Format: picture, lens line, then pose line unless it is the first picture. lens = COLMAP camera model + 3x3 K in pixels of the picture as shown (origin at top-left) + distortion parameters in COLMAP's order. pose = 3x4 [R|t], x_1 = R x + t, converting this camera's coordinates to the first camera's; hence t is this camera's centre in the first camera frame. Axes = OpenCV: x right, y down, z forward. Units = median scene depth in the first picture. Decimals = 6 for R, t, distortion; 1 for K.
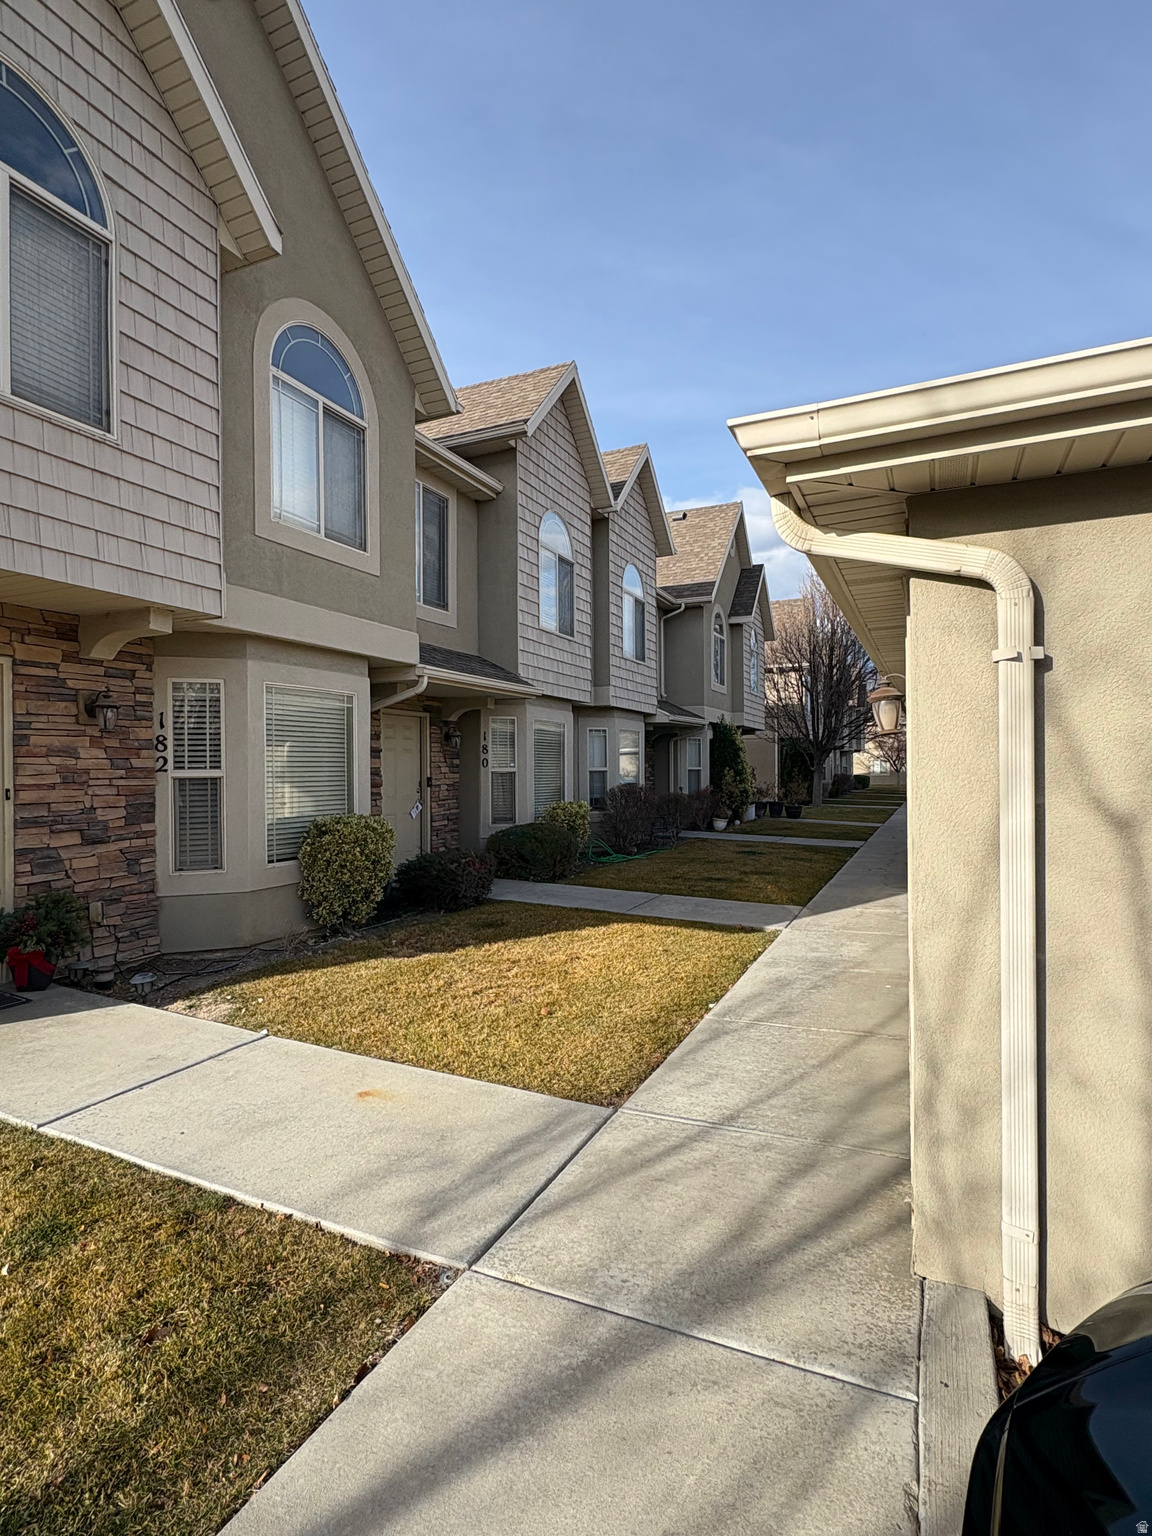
lens RADIAL K [[776.6, 0, 576.0], [0, 776.6, 768.0], [0, 0, 1]] dist [0.000199, 0.000013]
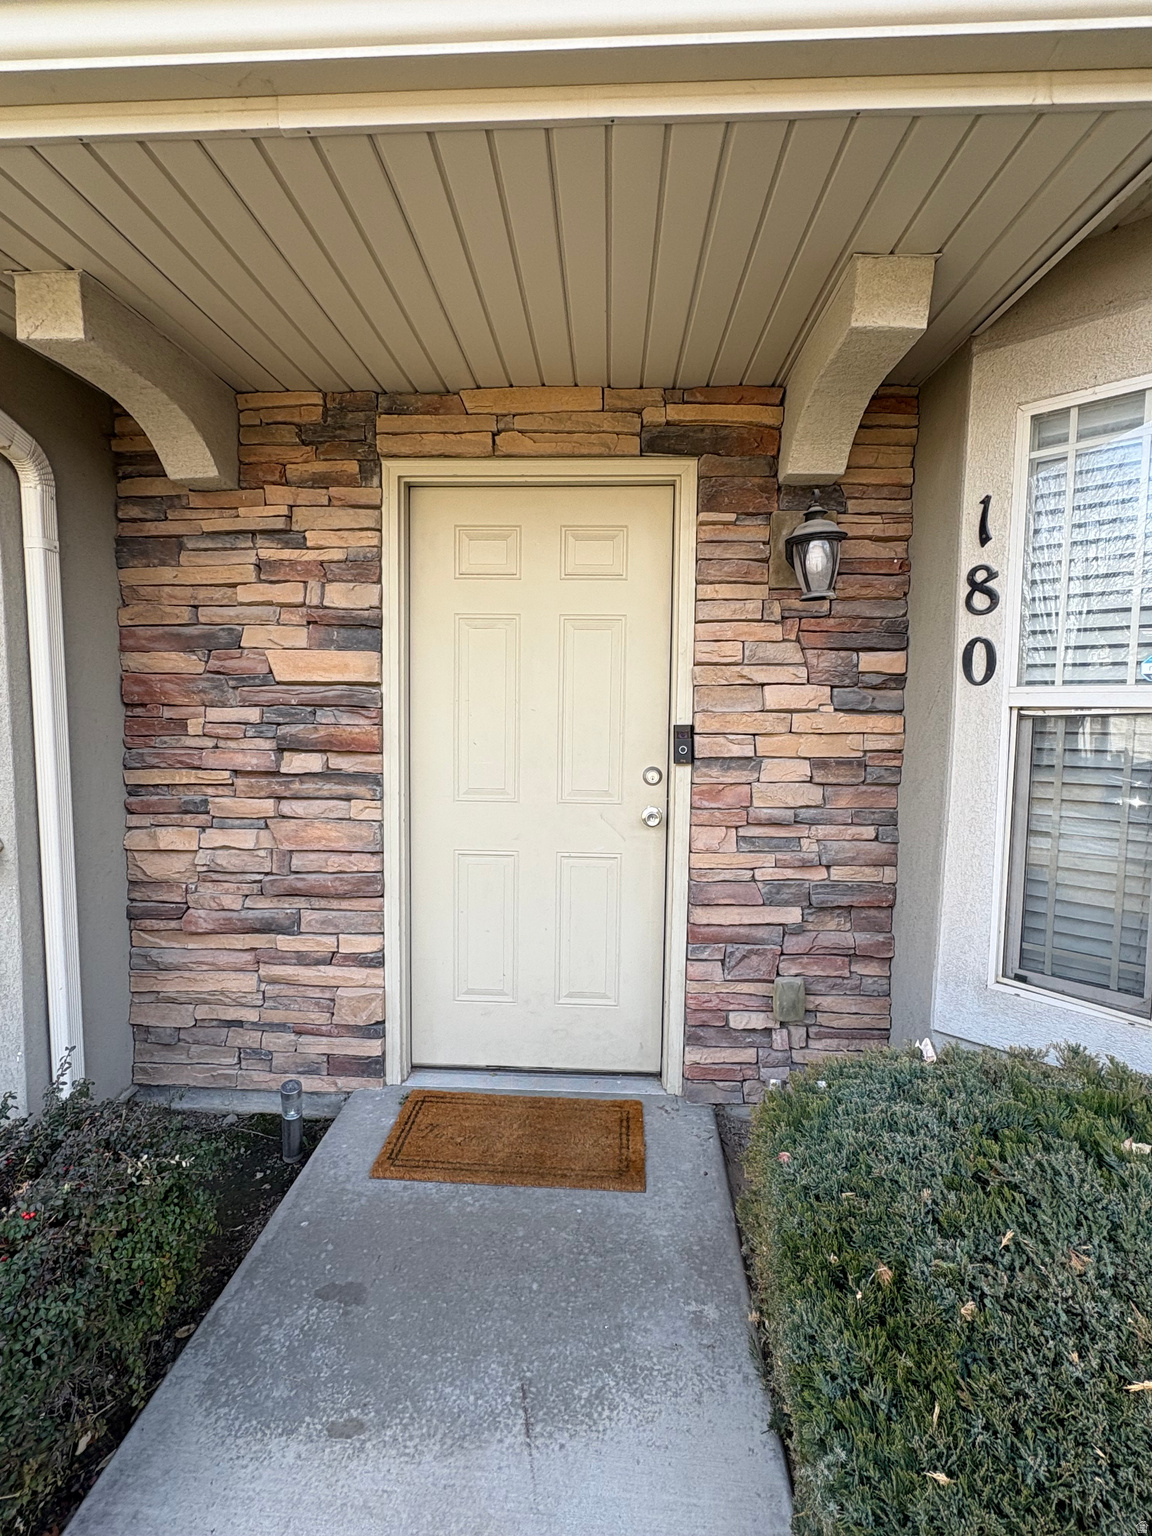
lens RADIAL K [[776.6, 0, 576.0], [0, 776.6, 768.0], [0, 0, 1]] dist [0.000199, 0.000013]
pose [[0.372304, 0.092832, -0.923457, 0.027010], [-0.008672, 0.995290, 0.096557, 0.001712], [0.928070, -0.027941, 0.371355, 0.866035]]
